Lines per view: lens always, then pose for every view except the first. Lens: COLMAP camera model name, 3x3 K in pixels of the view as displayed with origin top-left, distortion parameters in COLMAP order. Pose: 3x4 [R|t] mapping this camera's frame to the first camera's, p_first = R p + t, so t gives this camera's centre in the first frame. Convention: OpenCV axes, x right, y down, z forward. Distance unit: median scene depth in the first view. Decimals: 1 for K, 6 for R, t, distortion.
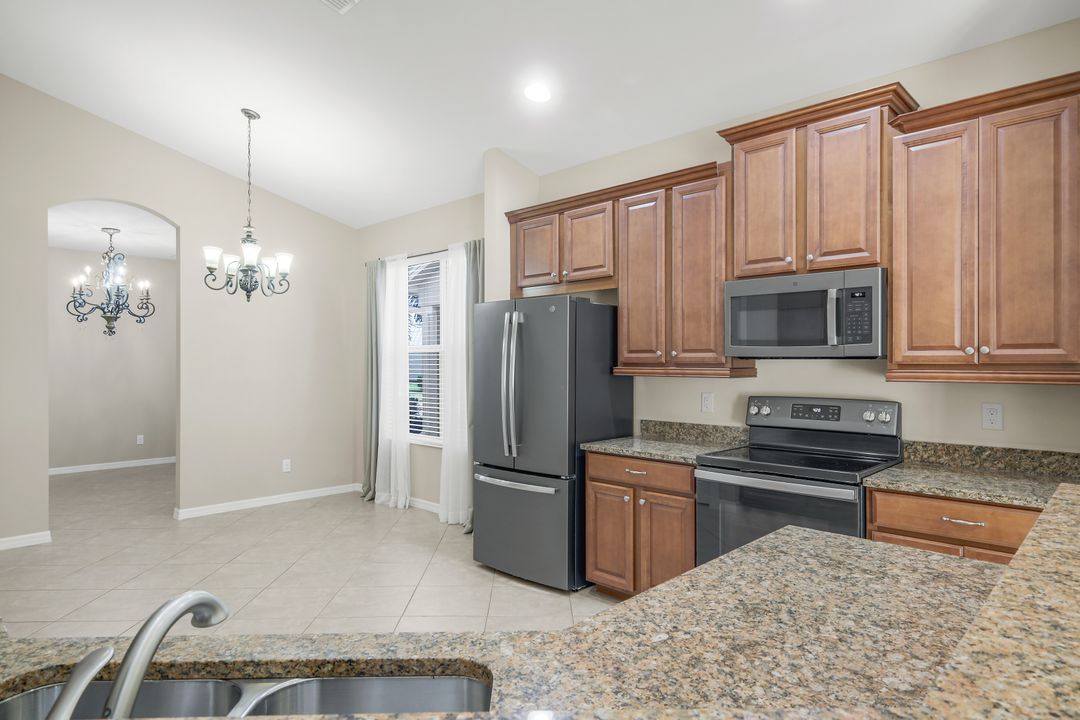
lens RADIAL K [[626.0, 0, 540.0], [0, 626.0, 360.0], [0, 0, 1]] dist [0.007005, 0.000892]
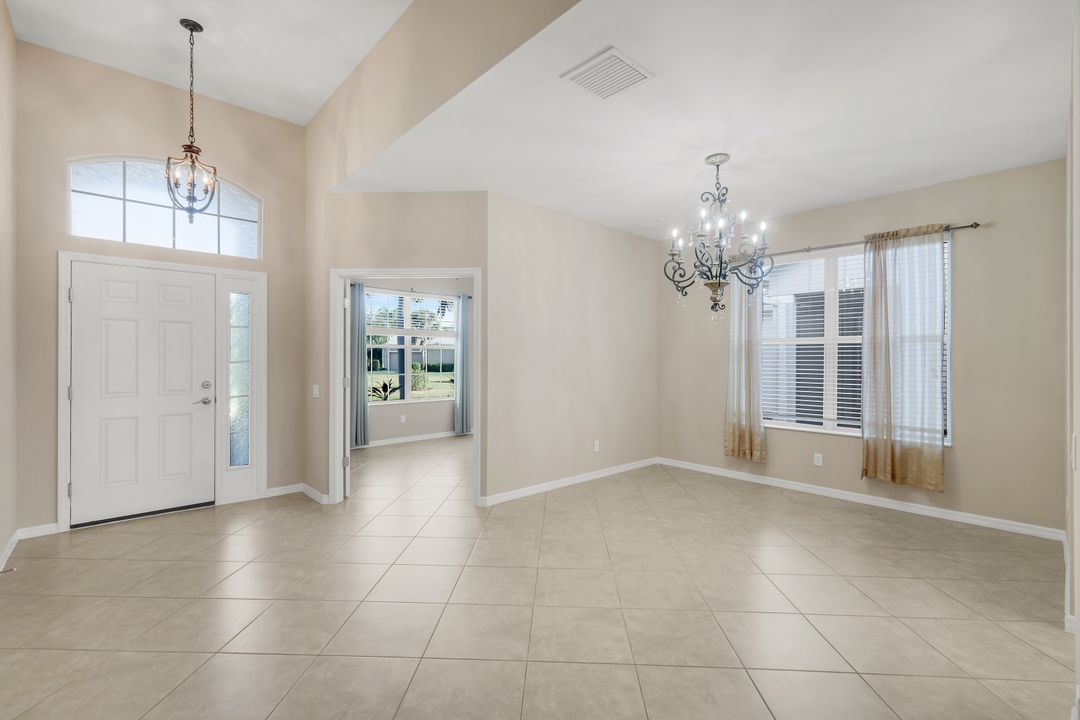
lens RADIAL K [[474.6, 0, 542.6], [0, 474.6, 358.8], [0, 0, 1]] dist [0.002153, 0.000058]
pose [[0.998509, 0.001161, -0.054569, -1.483829], [-0.000947, 0.999992, 0.003946, 0.020449], [0.054573, -0.003889, 0.998502, 0.817861]]
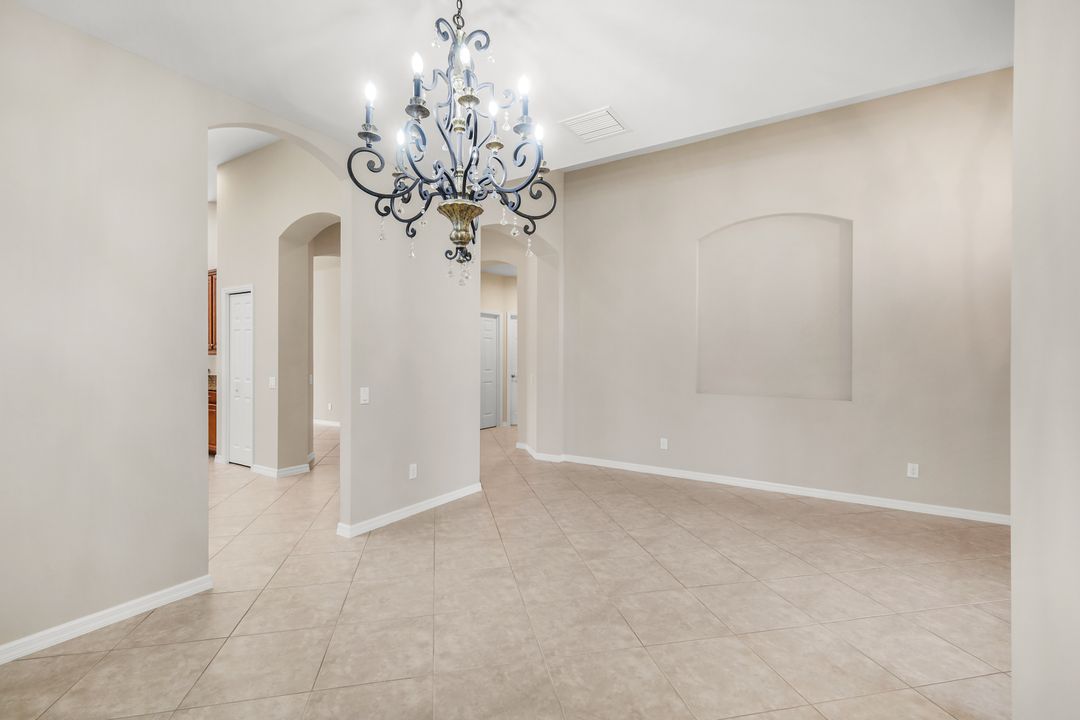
lens RADIAL K [[477.1, 0, 536.6], [0, 477.1, 357.5], [0, 0, 1]] dist [0.004470, 0.001053]
pose [[-0.978250, -0.009076, -0.207231, -1.163784], [-0.008436, 0.999957, -0.003974, 0.025812], [0.207258, -0.002139, -0.978284, 2.245480]]
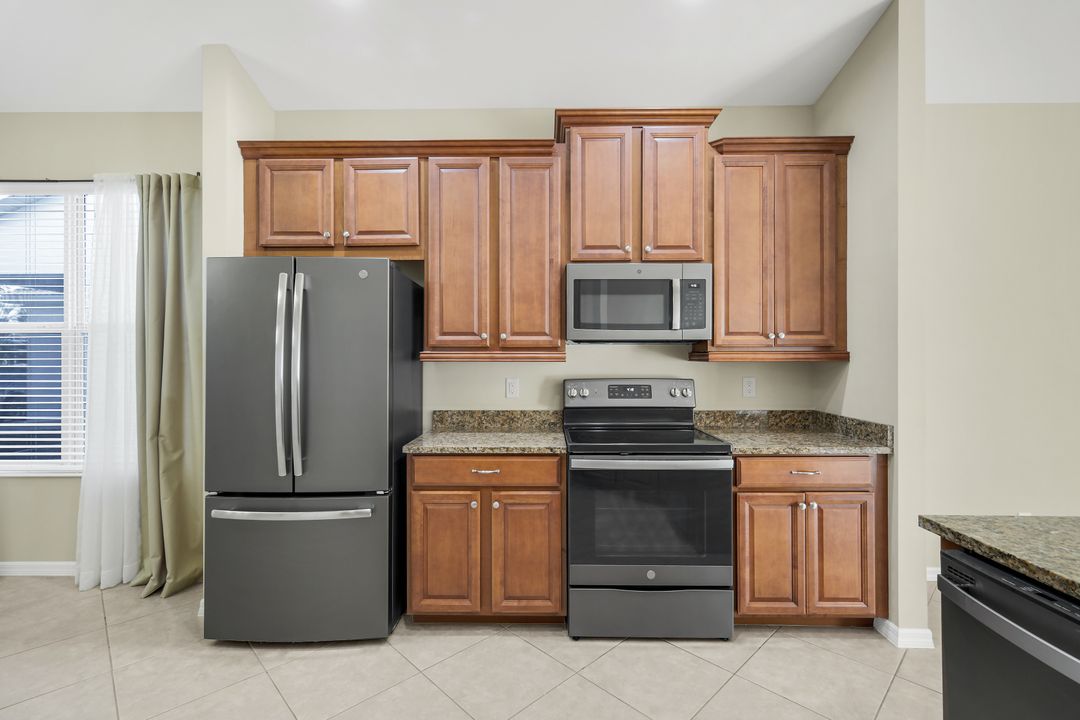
lens RADIAL K [[484.5, 0, 547.3], [0, 484.5, 355.6], [0, 0, 1]] dist [0.002169, 0.000414]
pose [[0.726735, 0.002025, 0.686915, -0.213525], [-0.001189, 0.999998, -0.001691, 0.017972], [-0.686917, 0.000413, 0.726736, 0.400854]]
